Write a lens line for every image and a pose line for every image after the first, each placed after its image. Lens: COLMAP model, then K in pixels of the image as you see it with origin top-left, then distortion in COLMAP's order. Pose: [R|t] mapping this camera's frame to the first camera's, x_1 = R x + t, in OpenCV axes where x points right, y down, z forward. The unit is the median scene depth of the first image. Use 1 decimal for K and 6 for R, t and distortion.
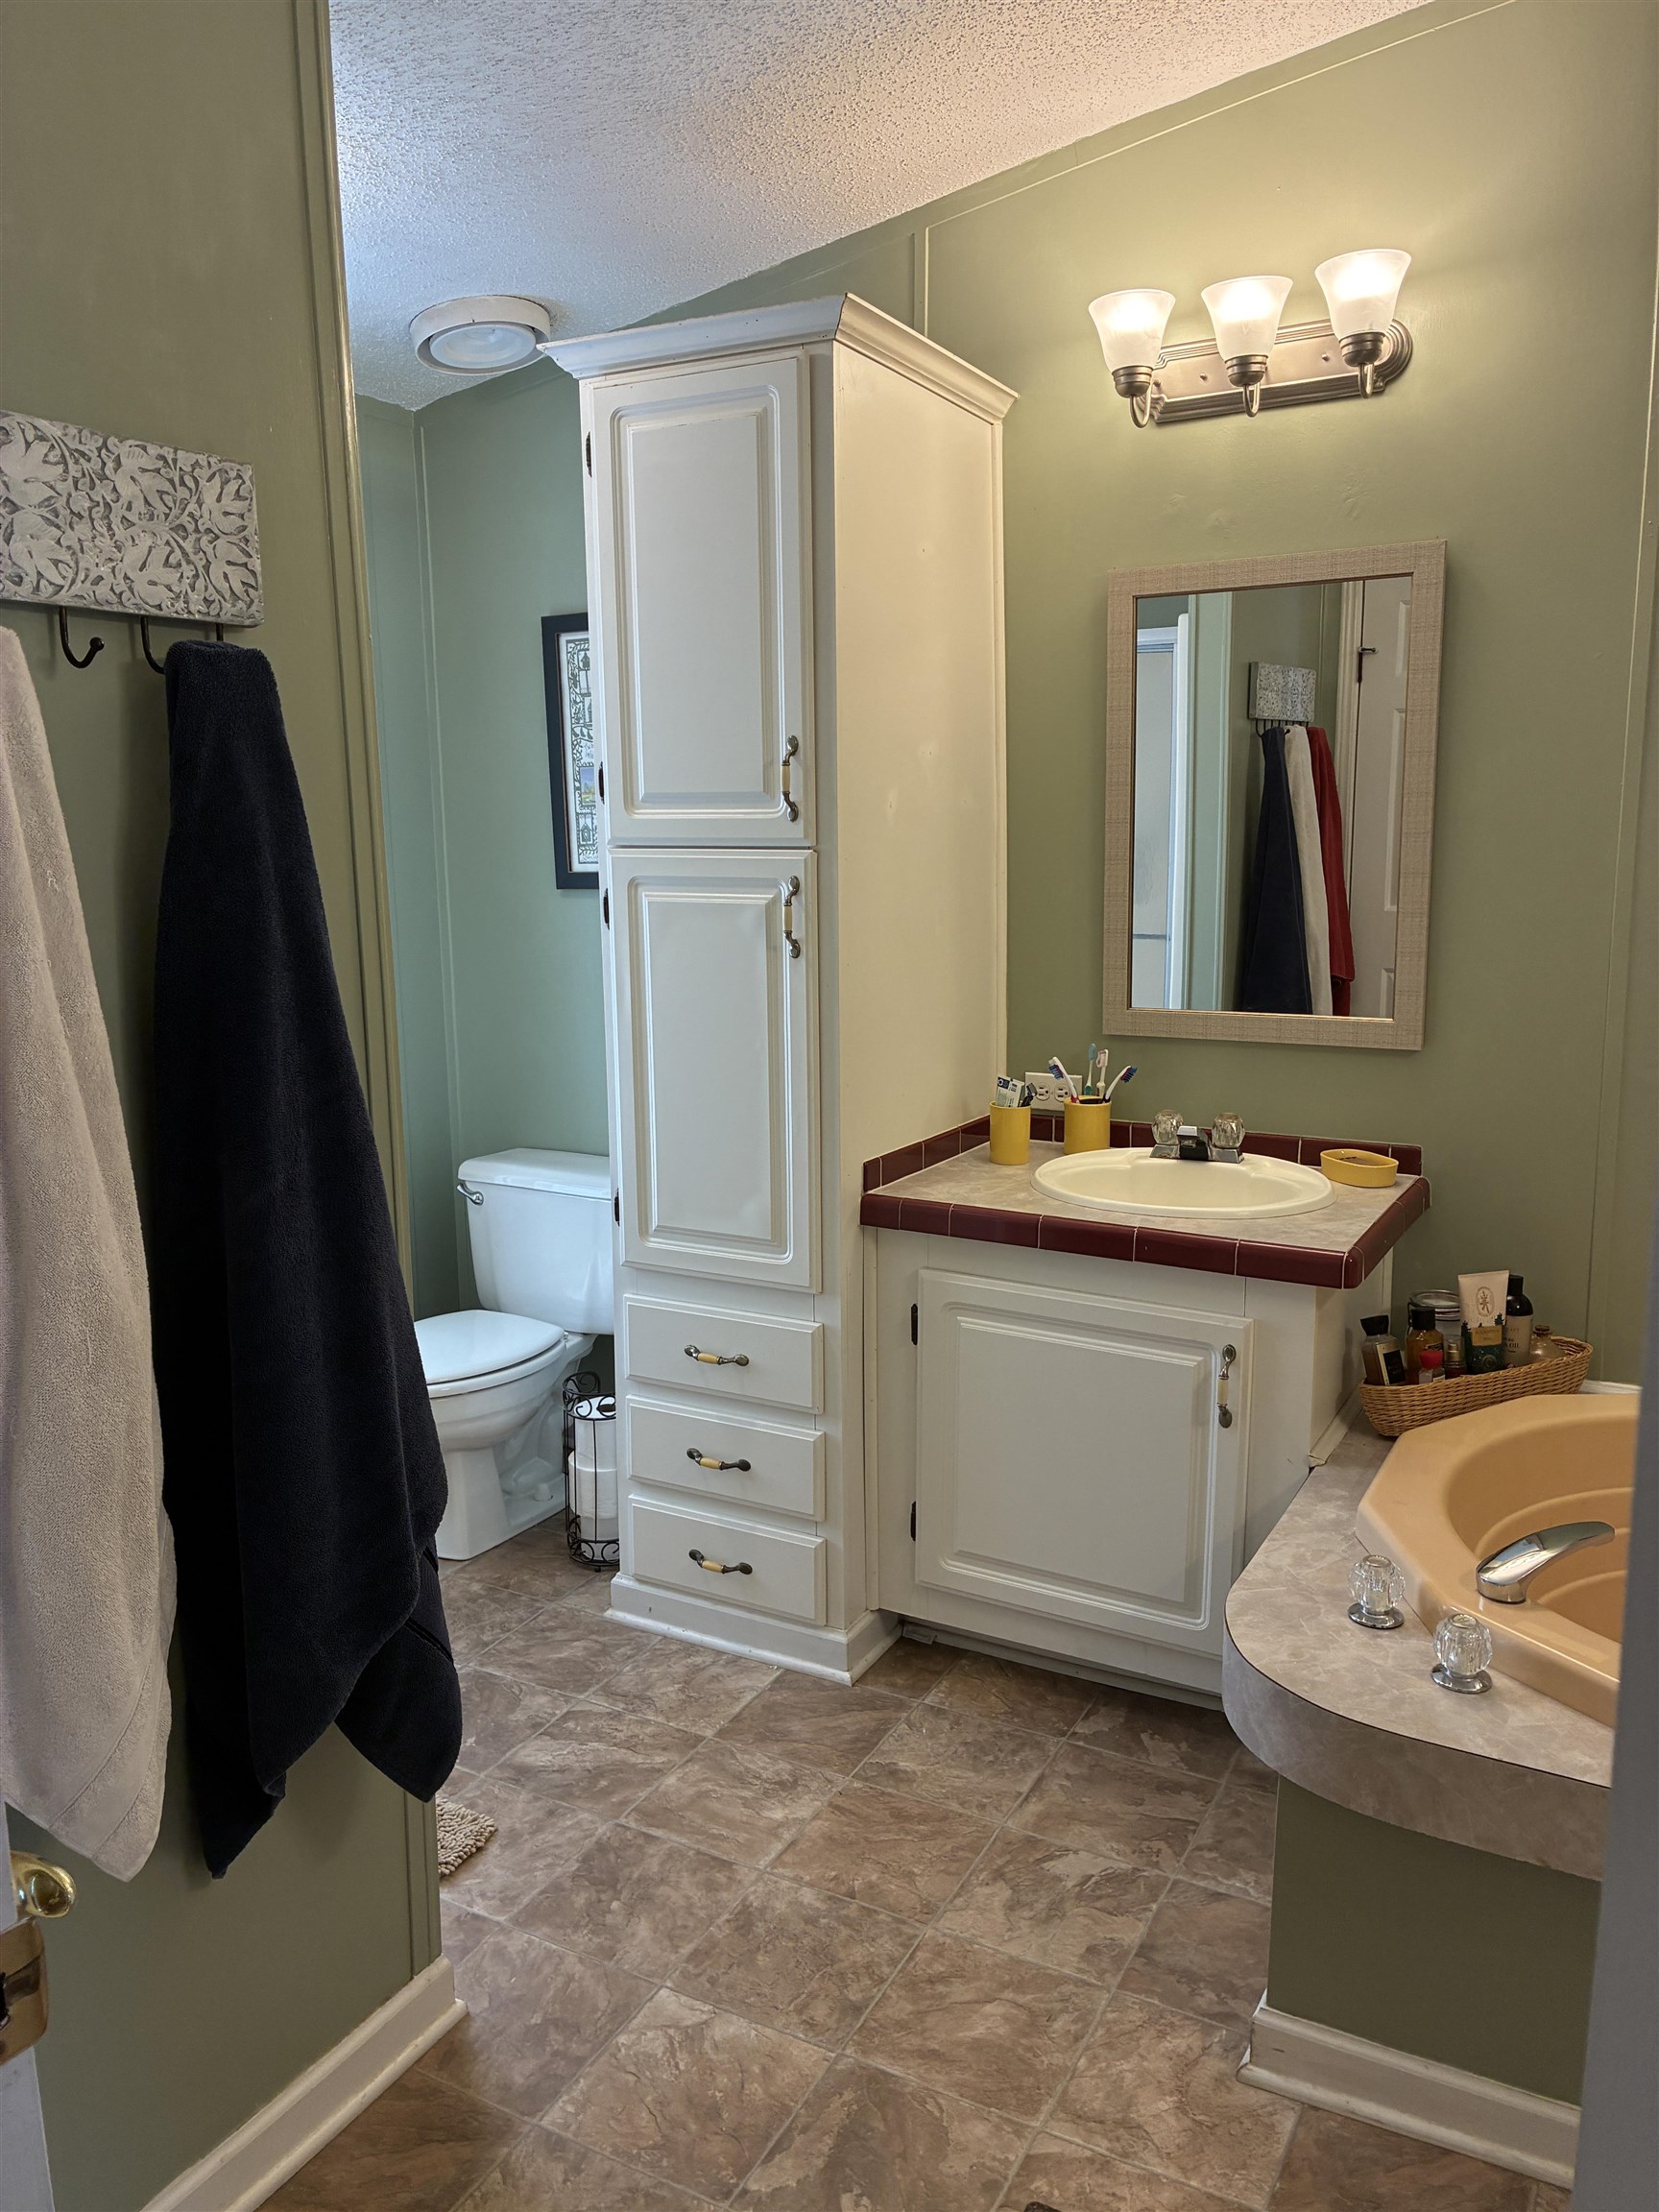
lens RADIAL K [[1670.8, 0, 829.5], [0, 1670.8, 1106.0], [0, 0, 1]] dist [-0.001867, -0.002749]
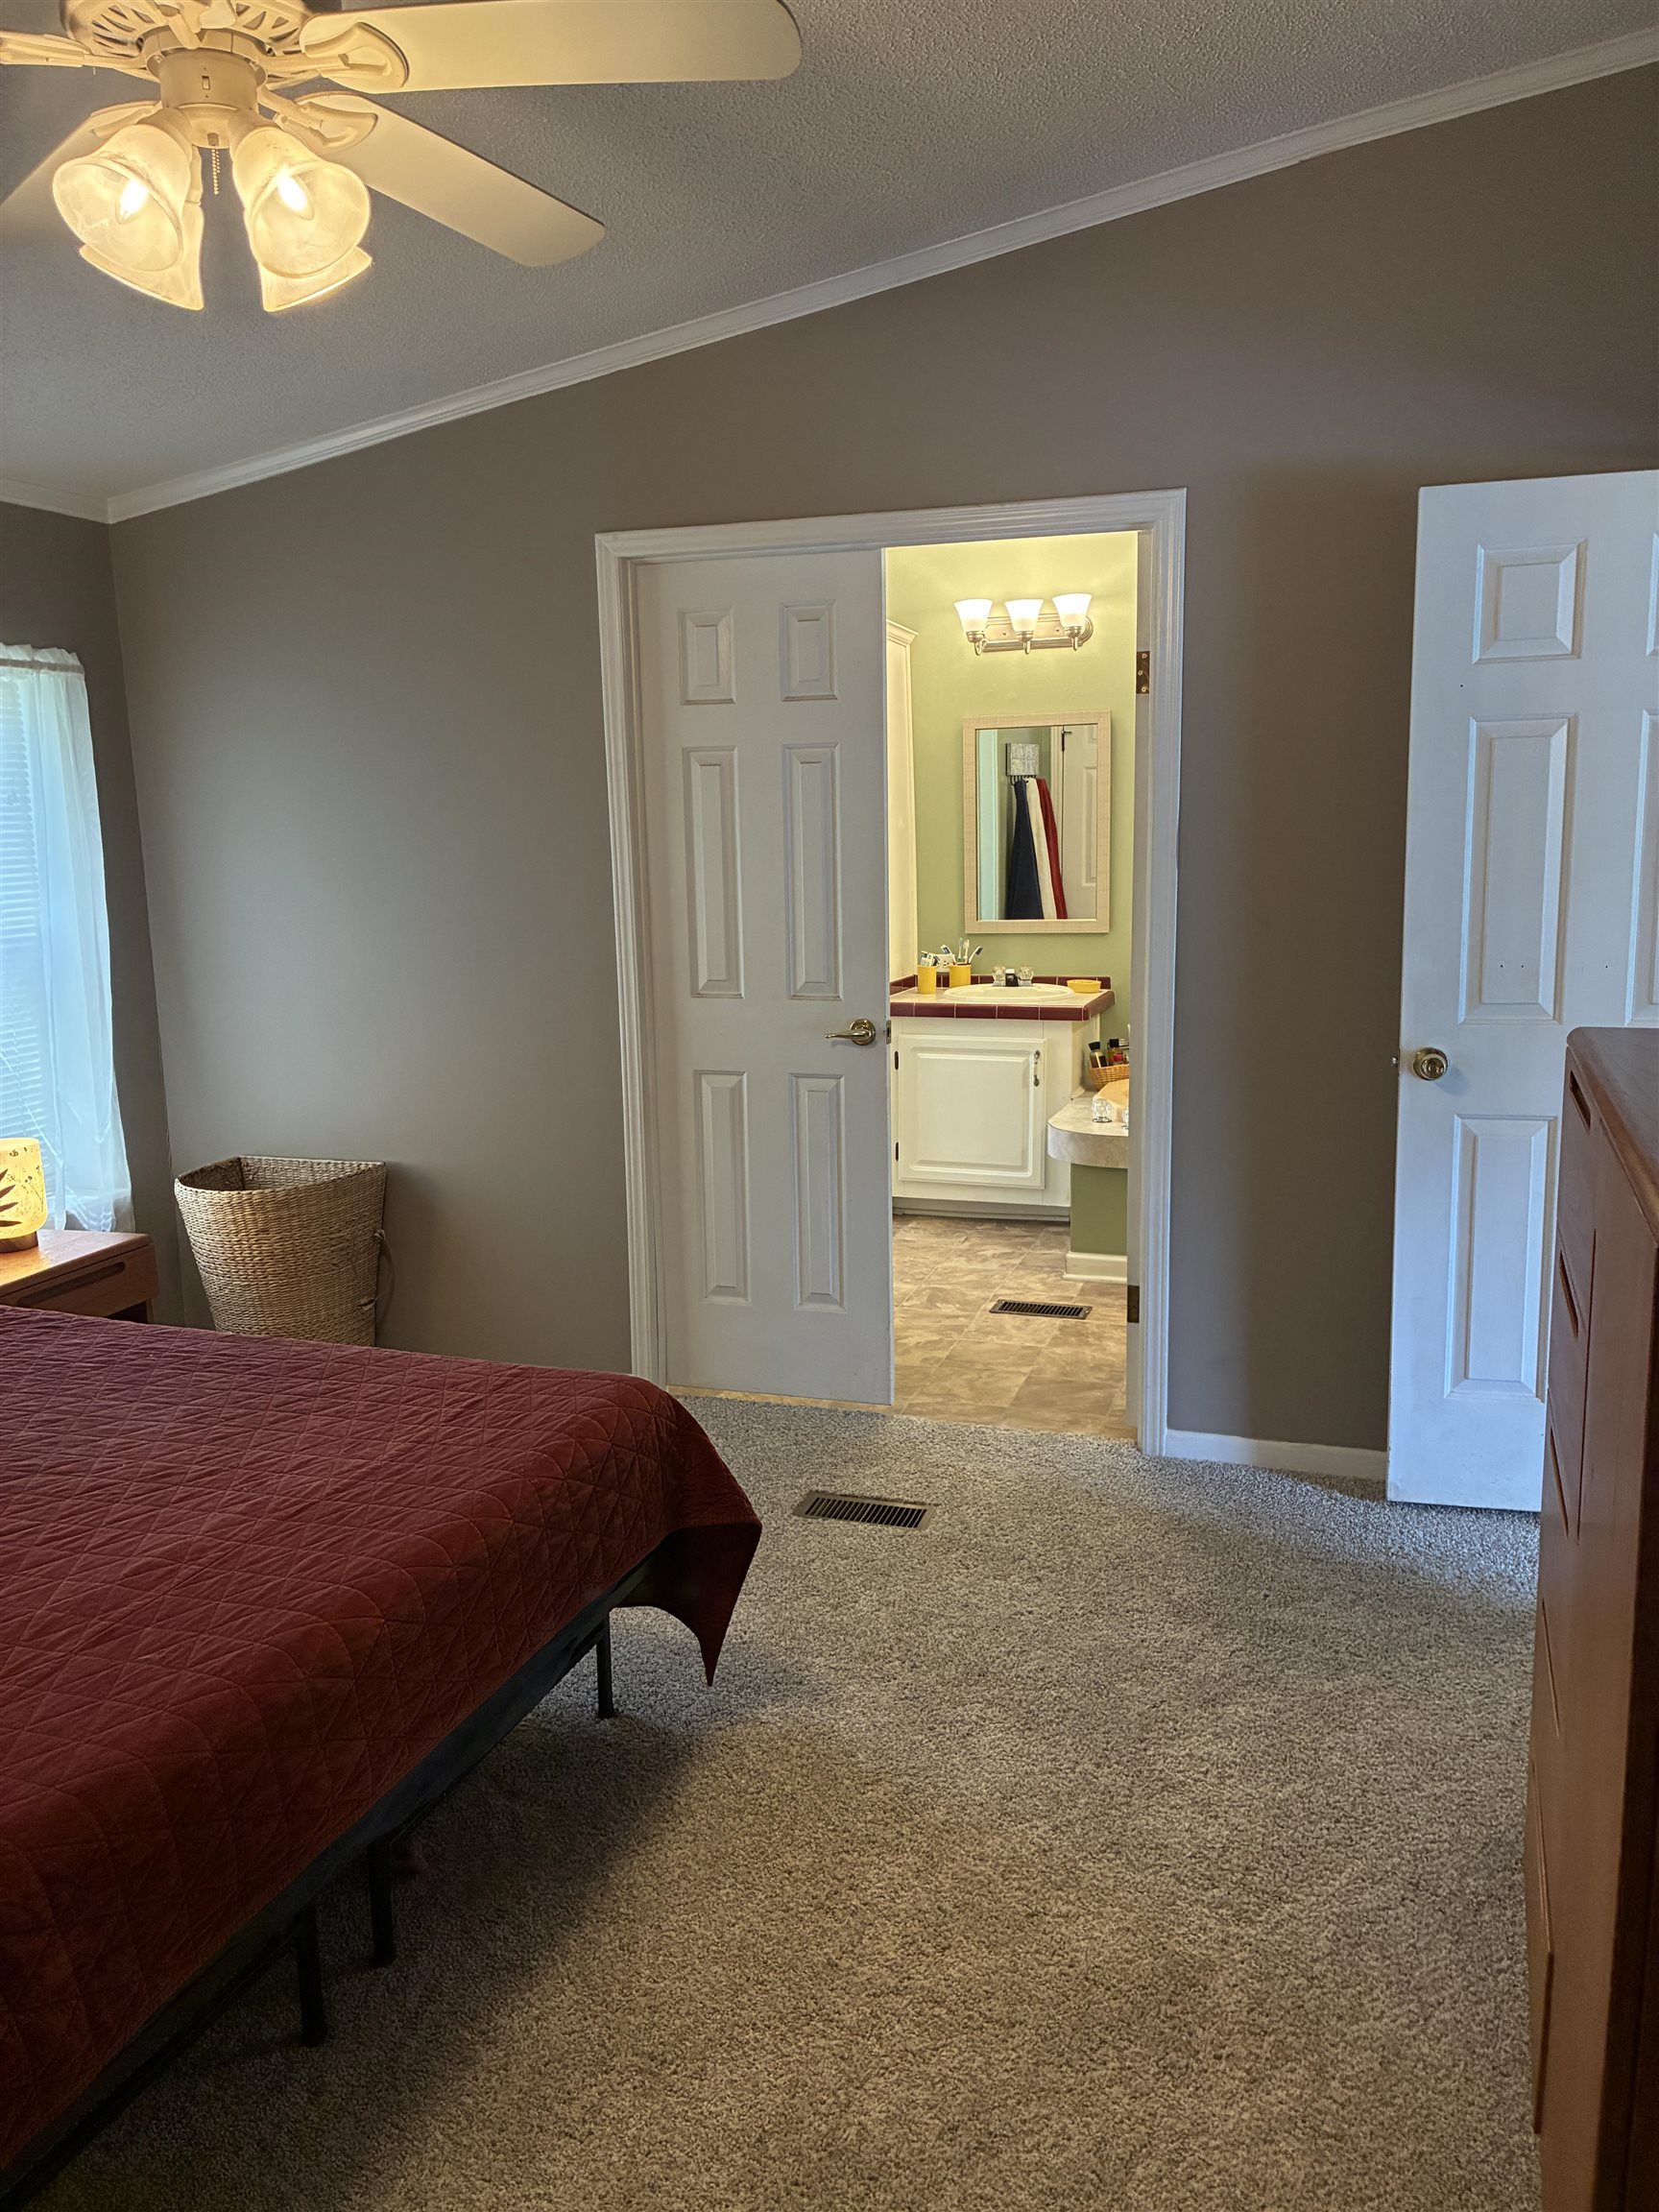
lens RADIAL K [[1649.6, 0, 837.6], [0, 1649.6, 1095.8], [0, 0, 1]] dist [0.087398, -0.198974]
pose [[0.983310, -0.036786, 0.178182, -0.437945], [0.039565, 0.999144, -0.012067, 0.210517], [-0.177586, 0.018915, 0.983924, -1.201796]]
